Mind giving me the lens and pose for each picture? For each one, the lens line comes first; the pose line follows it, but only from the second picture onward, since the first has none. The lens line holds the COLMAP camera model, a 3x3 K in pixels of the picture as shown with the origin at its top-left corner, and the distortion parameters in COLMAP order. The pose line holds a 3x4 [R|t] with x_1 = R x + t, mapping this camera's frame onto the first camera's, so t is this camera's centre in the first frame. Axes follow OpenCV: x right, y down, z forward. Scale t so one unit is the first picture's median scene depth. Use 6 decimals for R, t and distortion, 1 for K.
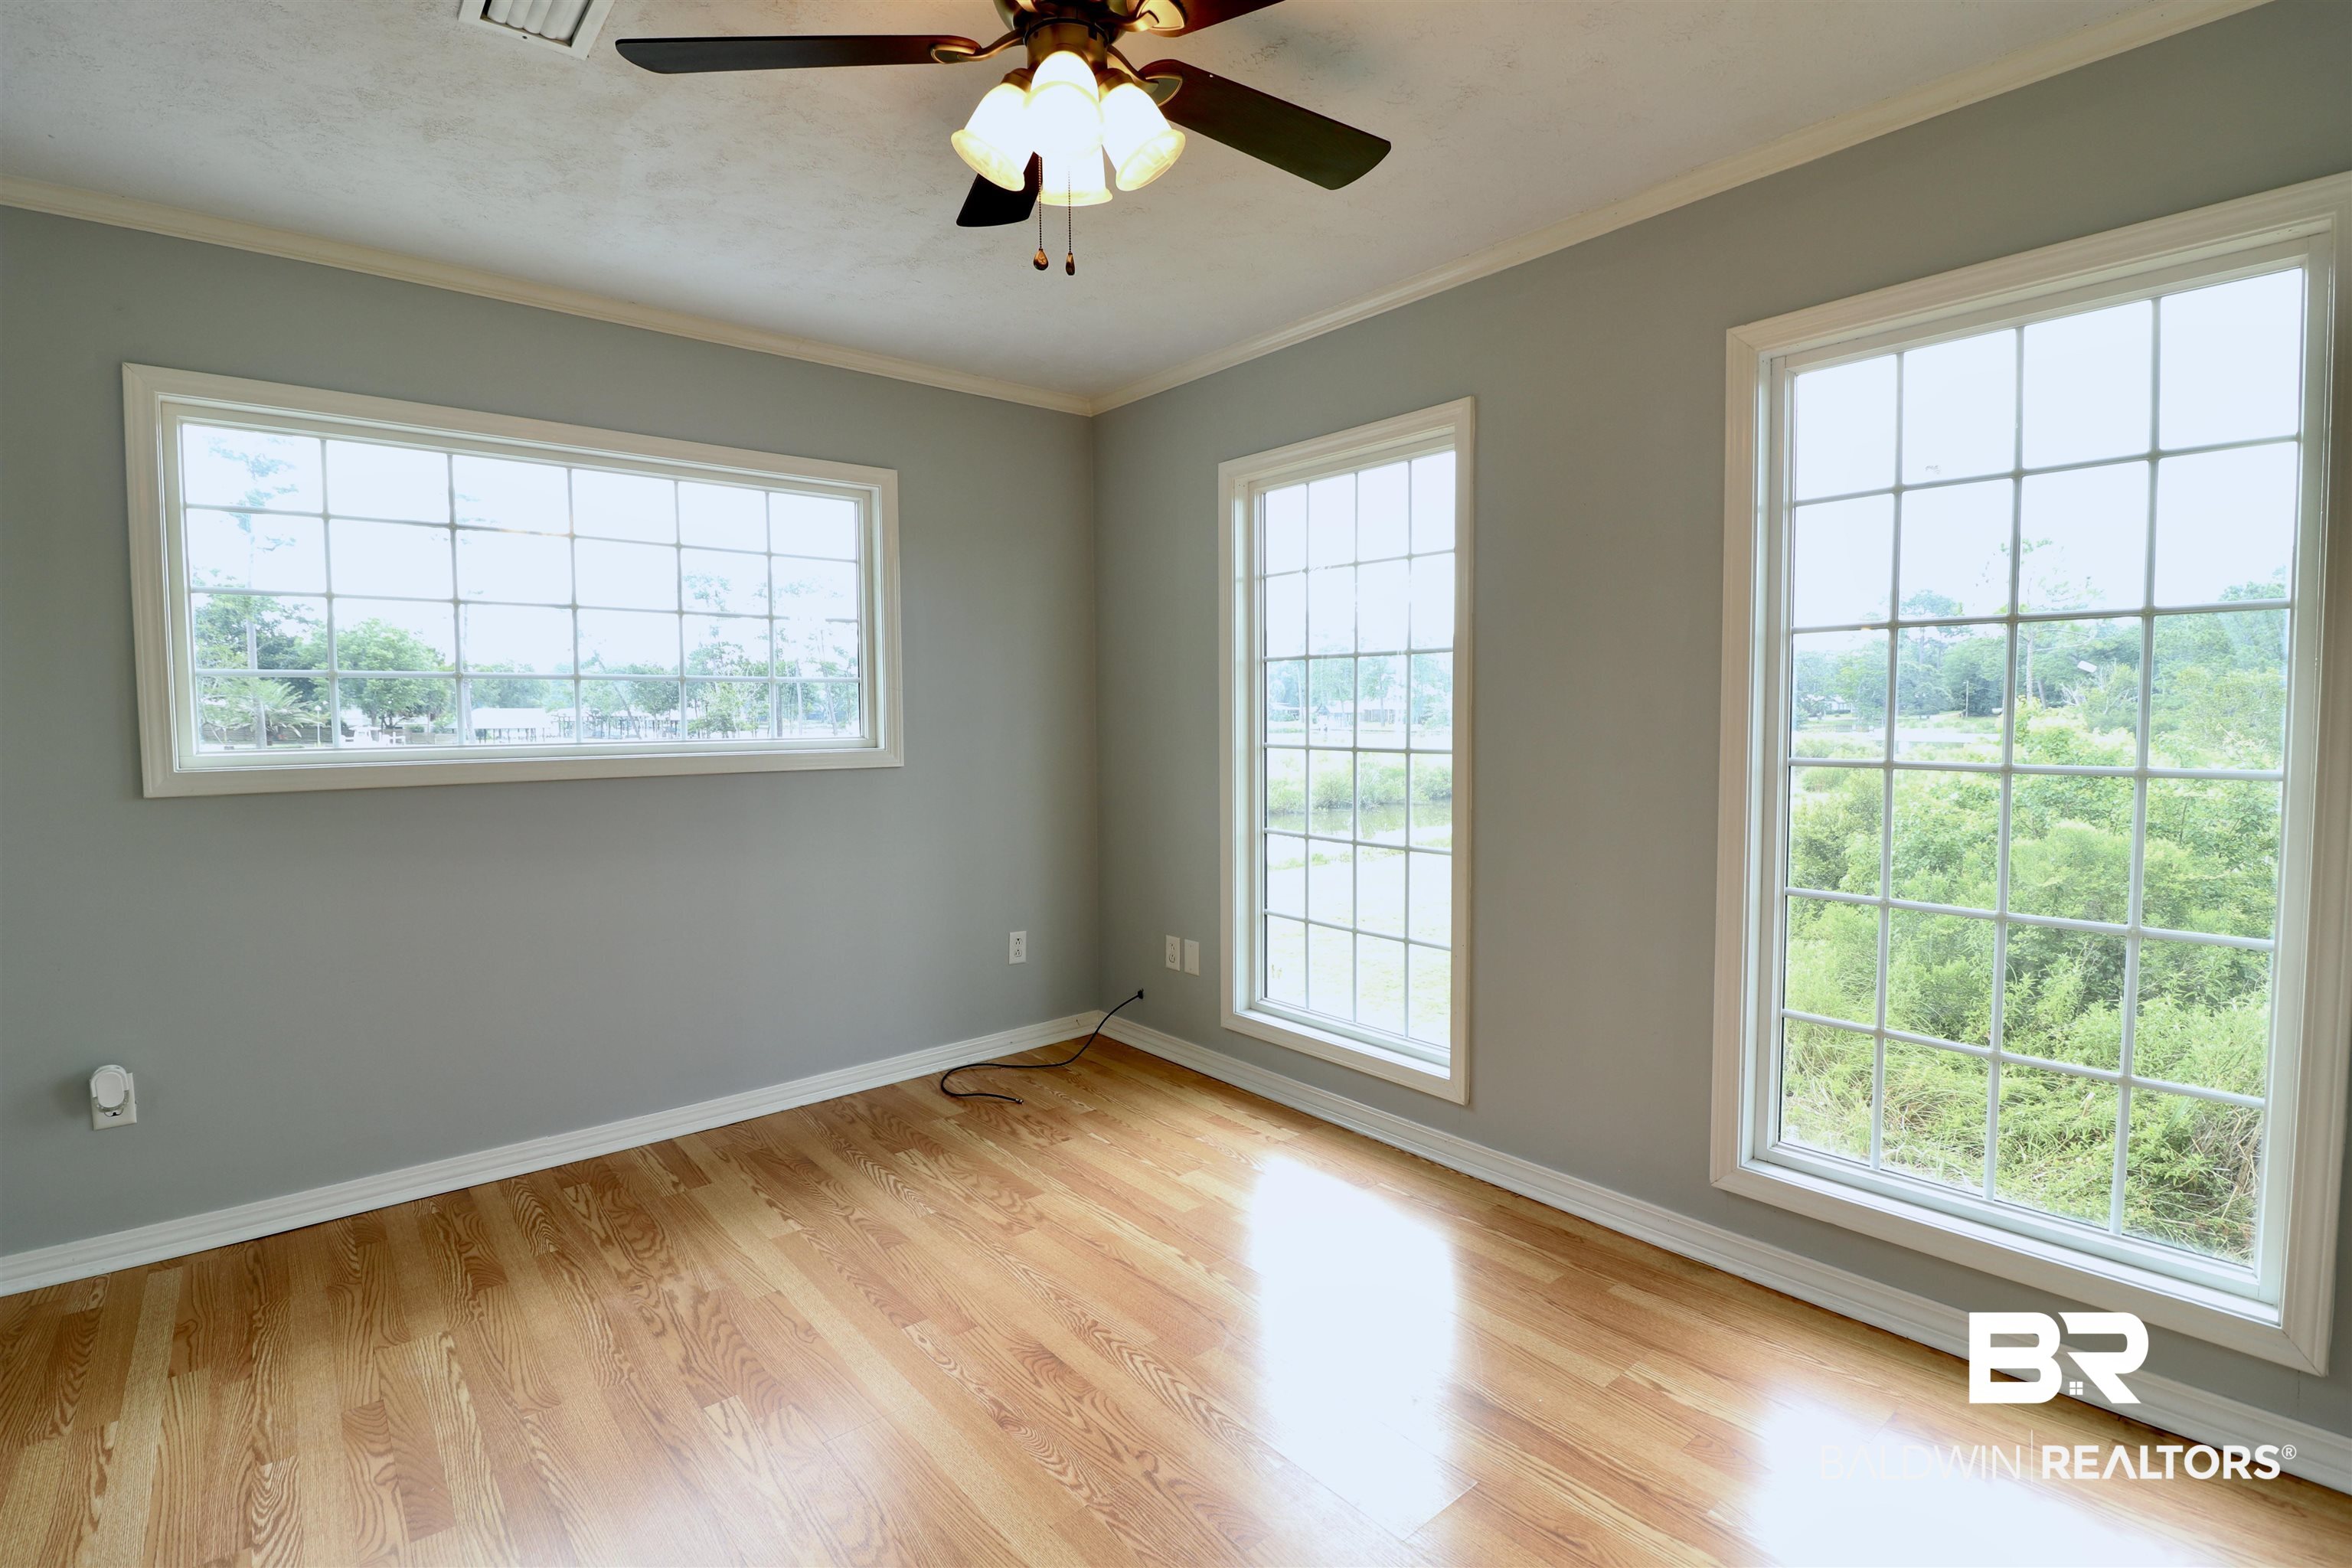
lens RADIAL K [[1084.1, 0, 1172.5], [0, 1084.1, 780.9], [0, 0, 1]] dist [-0.003658, -0.009543]
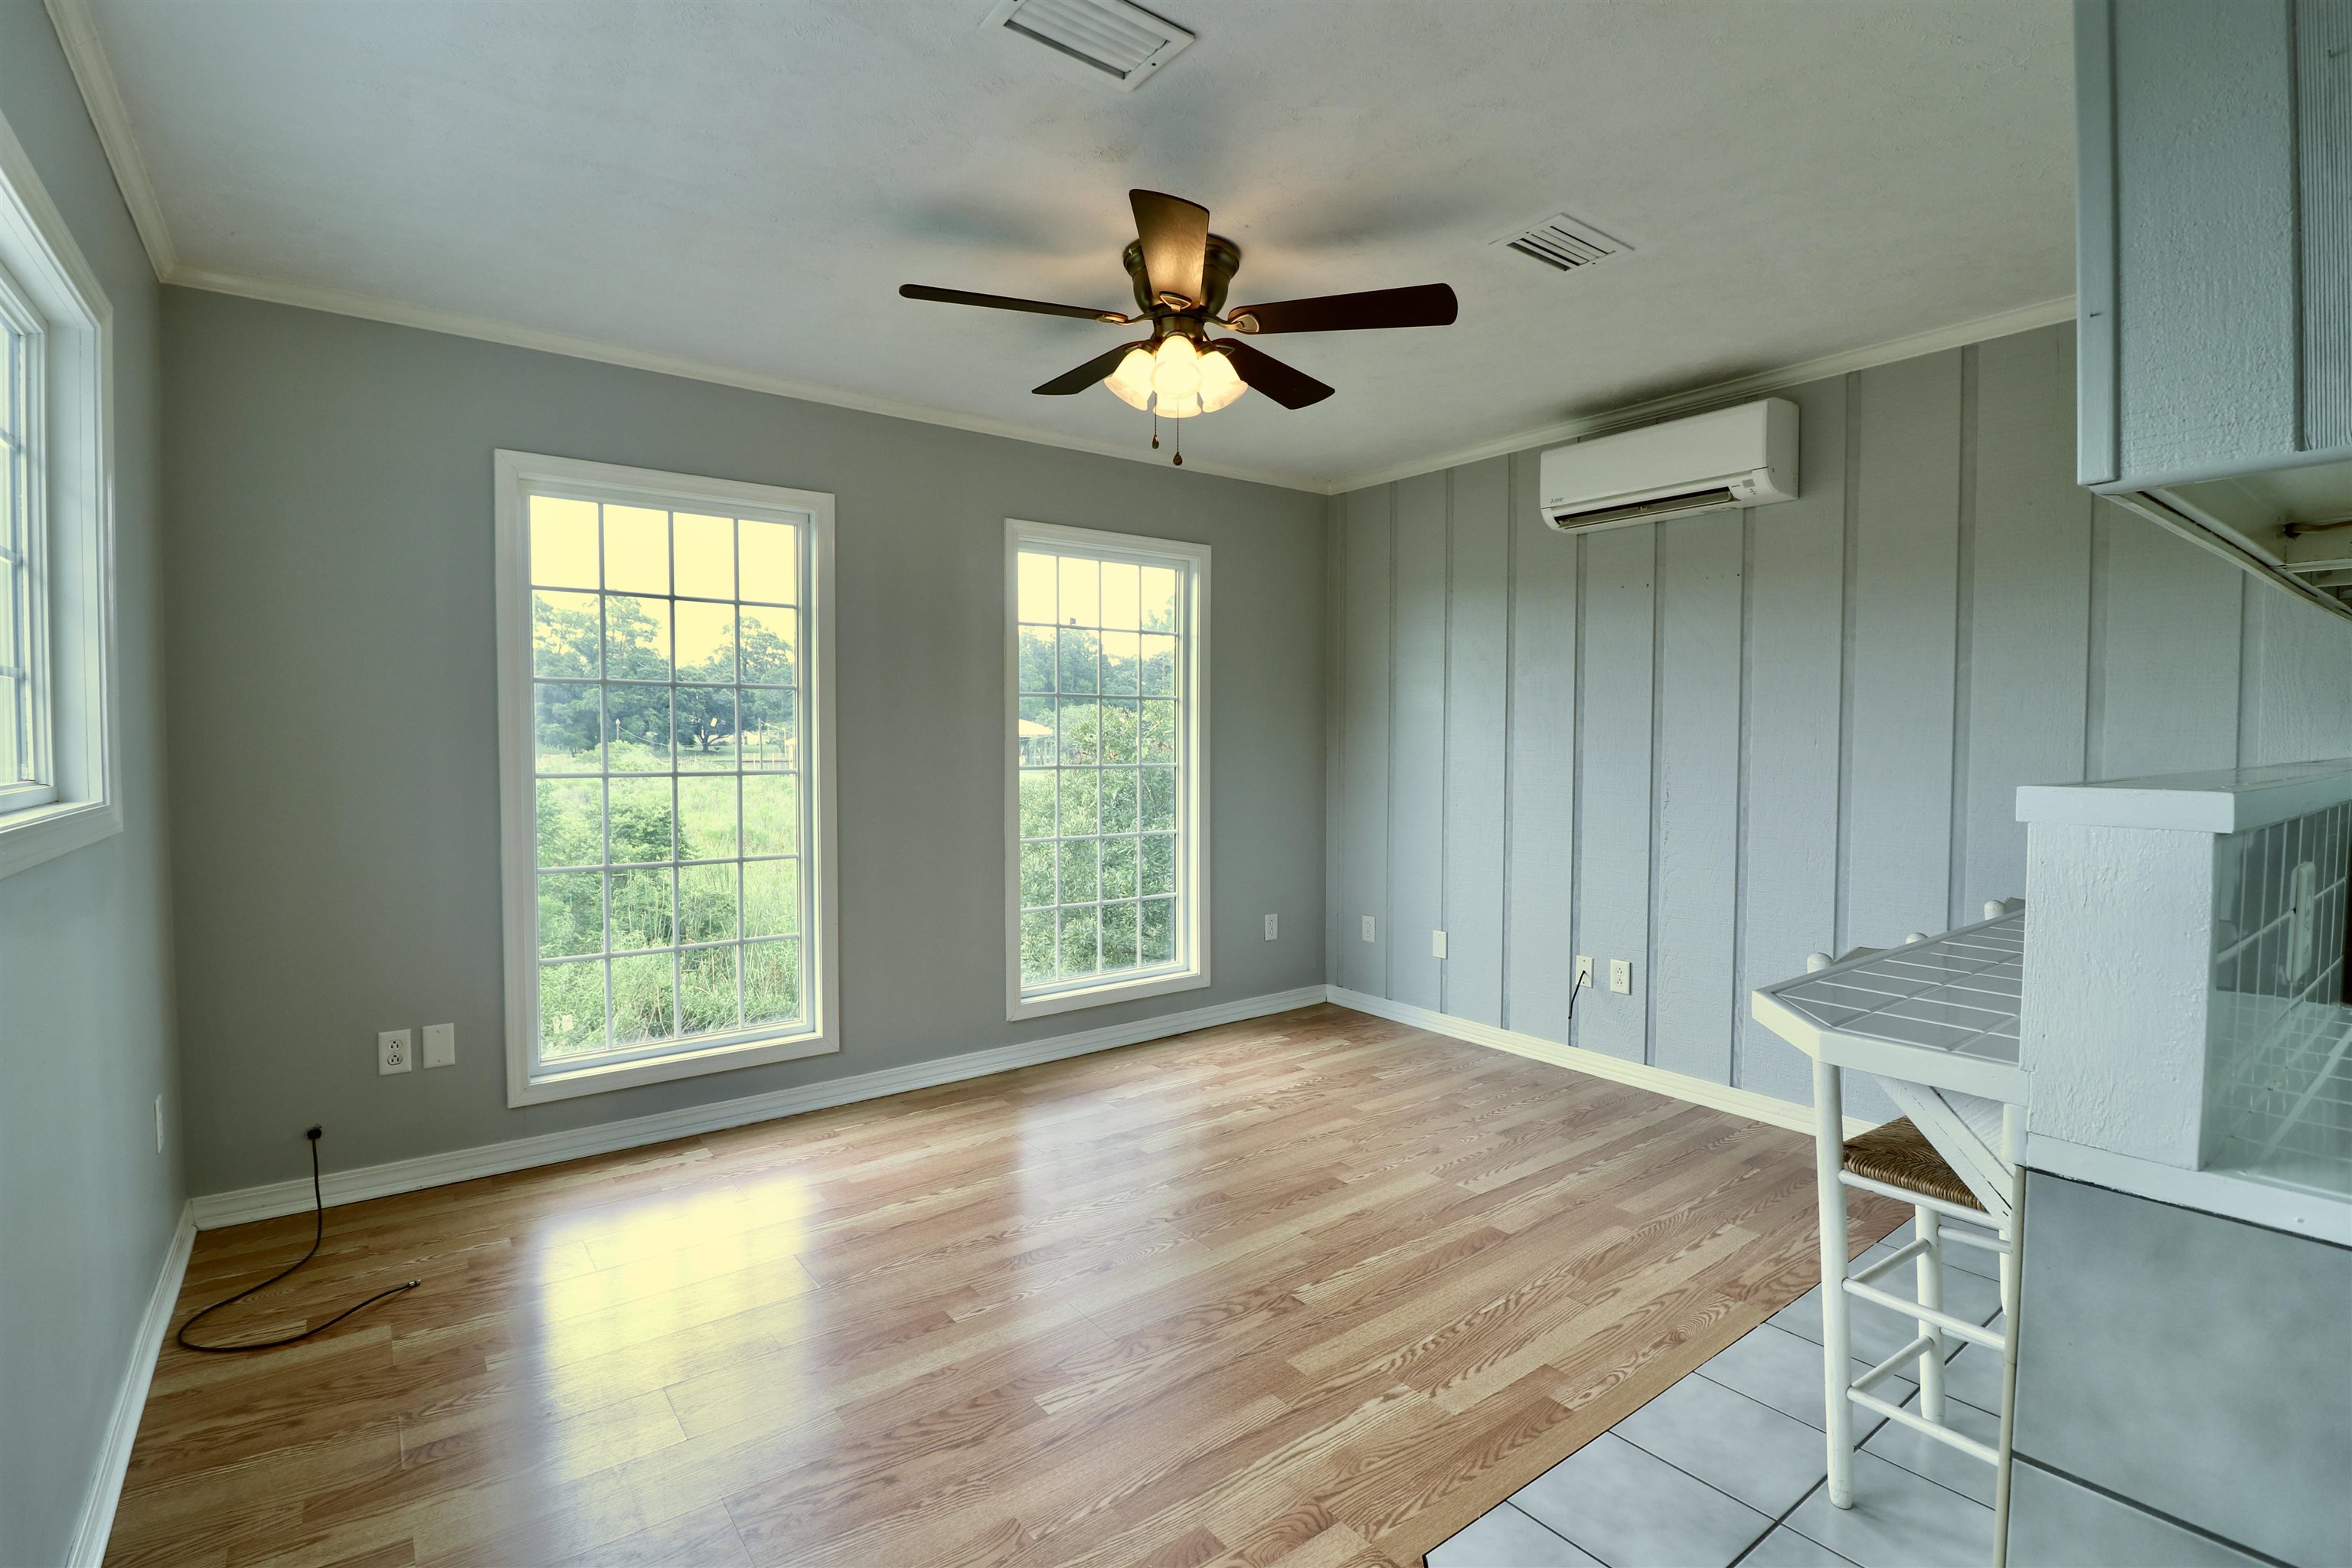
lens RADIAL K [[1084.1, 0, 1174.5], [0, 1084.1, 776.7], [0, 0, 1]] dist [-0.003658, -0.009543]
pose [[0.053839, -0.030799, 0.998075, -1.014752], [0.064913, 0.997518, 0.027280, -0.029007], [-0.996437, 0.063319, 0.055705, 0.553836]]
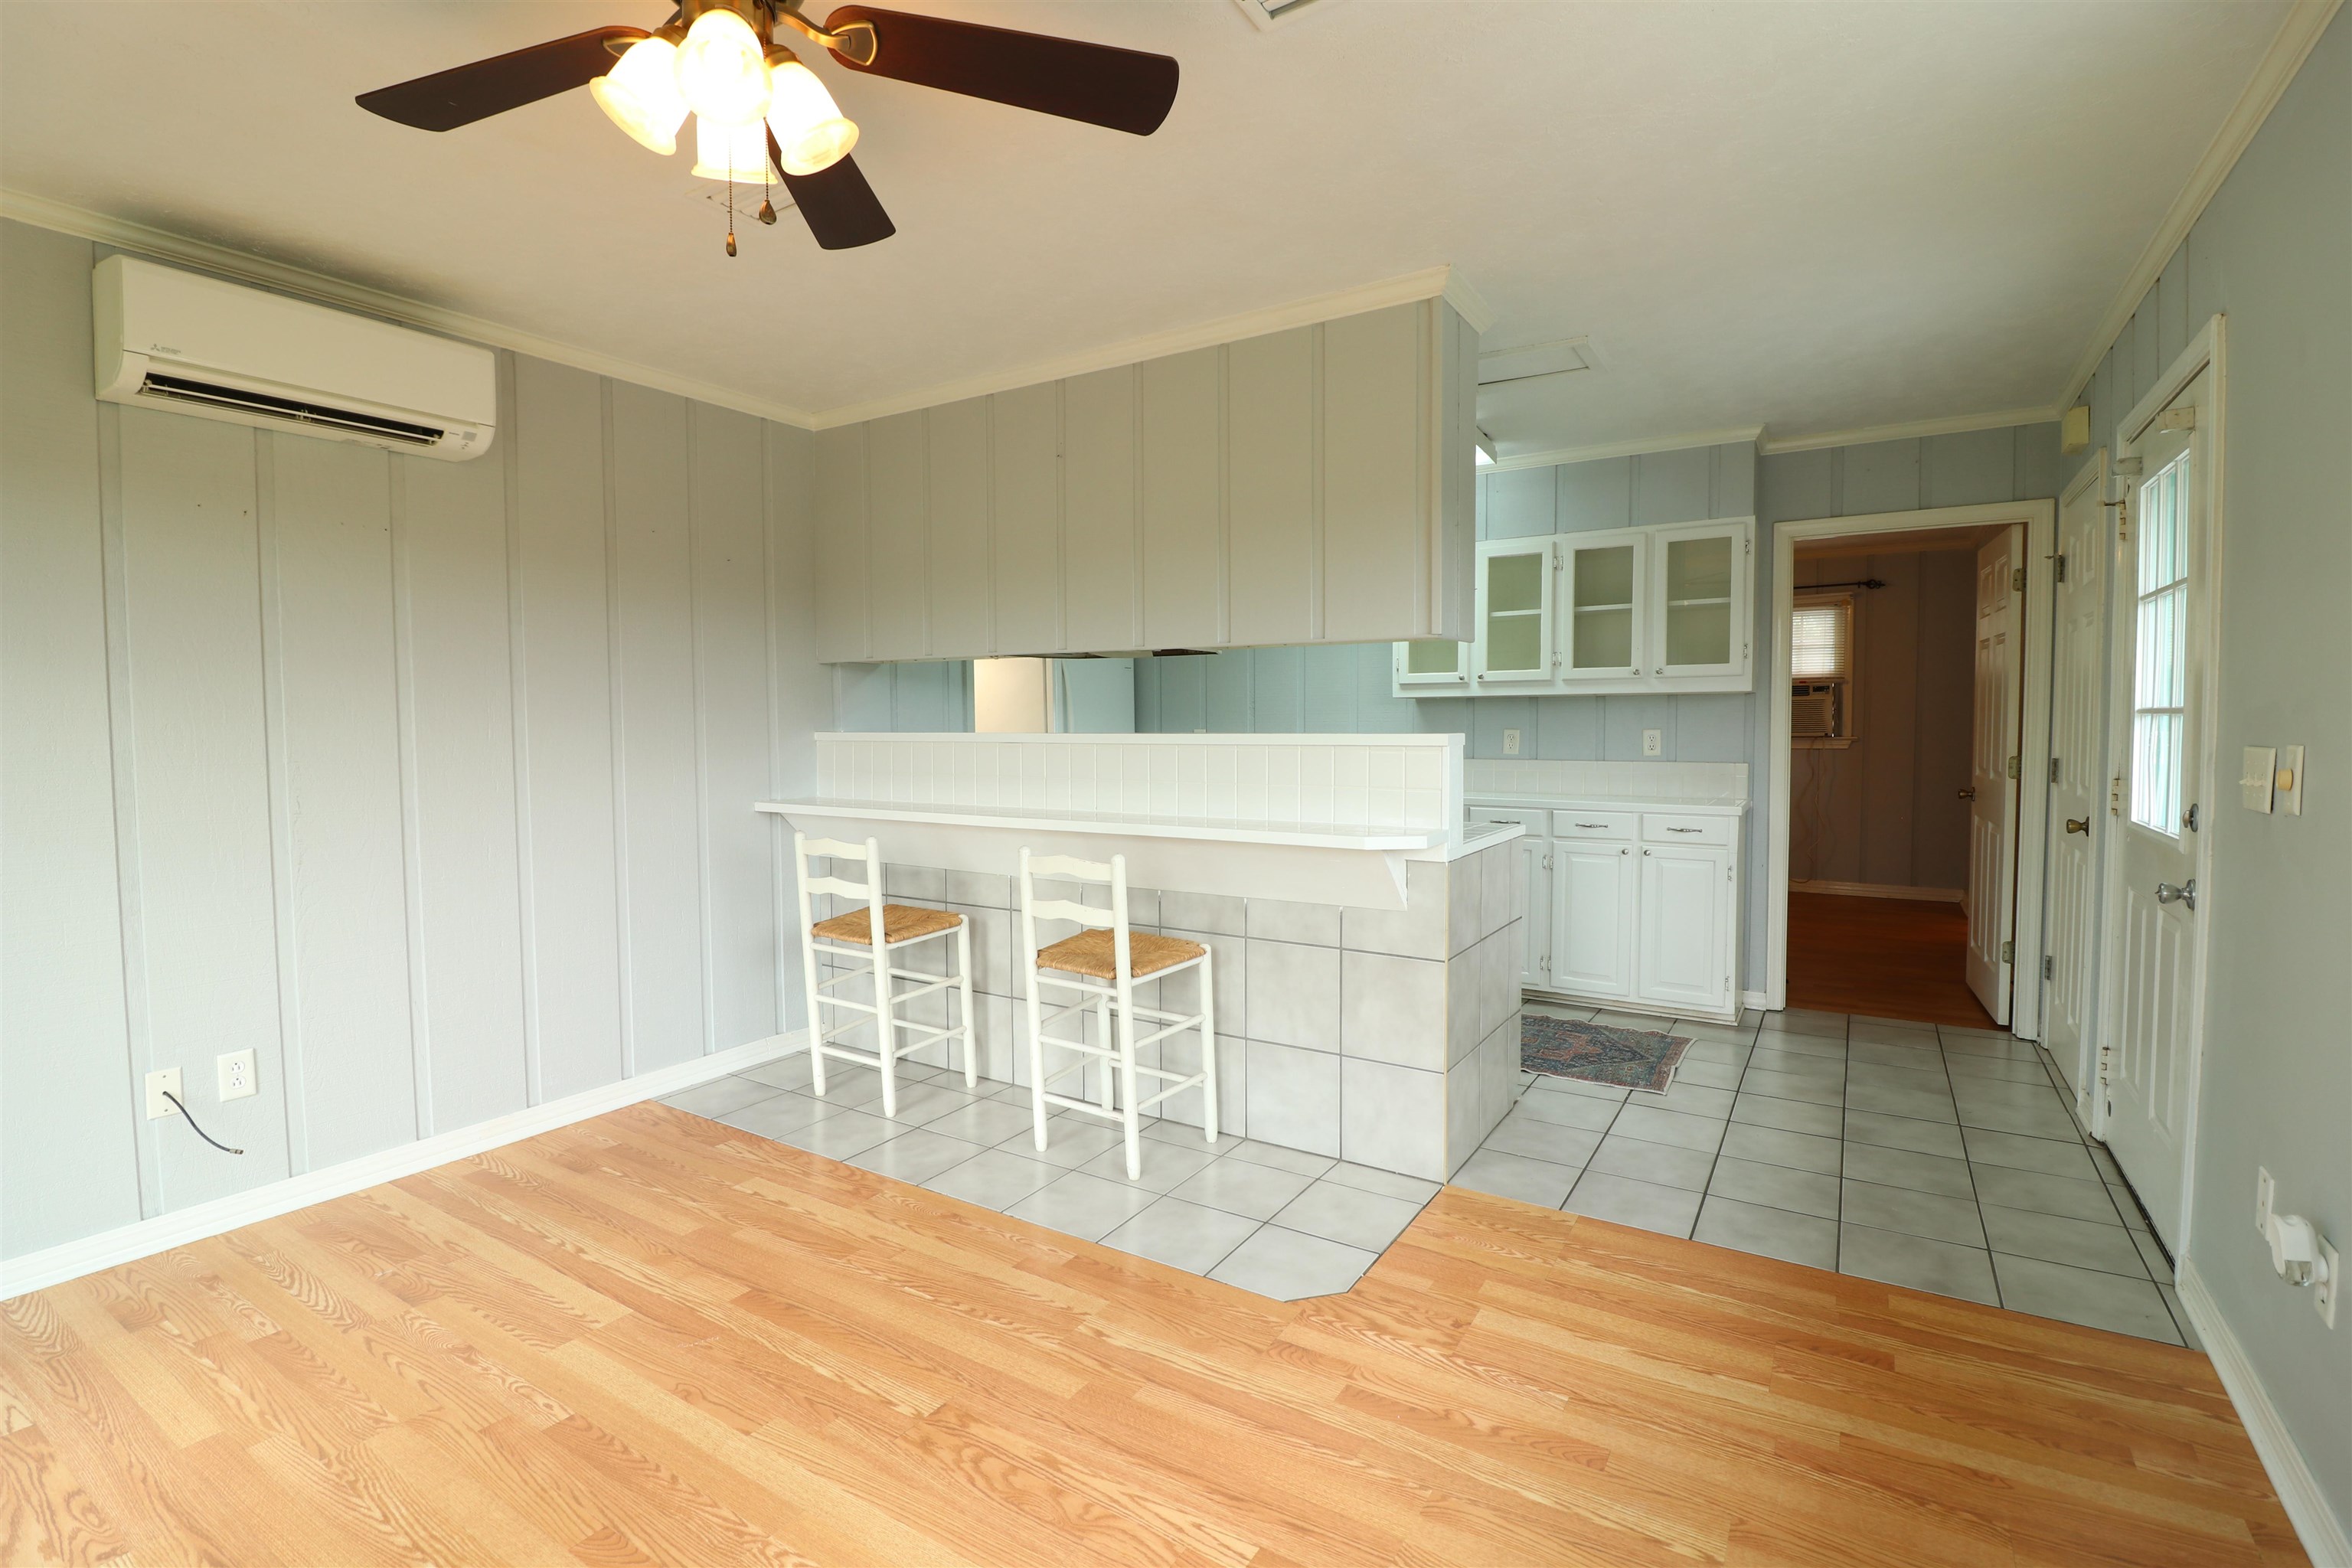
lens RADIAL K [[1084.1, 0, 1156.6], [0, 1084.1, 781.3], [0, 0, 1]] dist [-0.003658, -0.009543]
pose [[-0.956317, 0.029696, -0.290820, -0.093598], [-0.005675, 0.992754, 0.120032, -0.075444], [0.292277, 0.116438, -0.949219, 1.201703]]
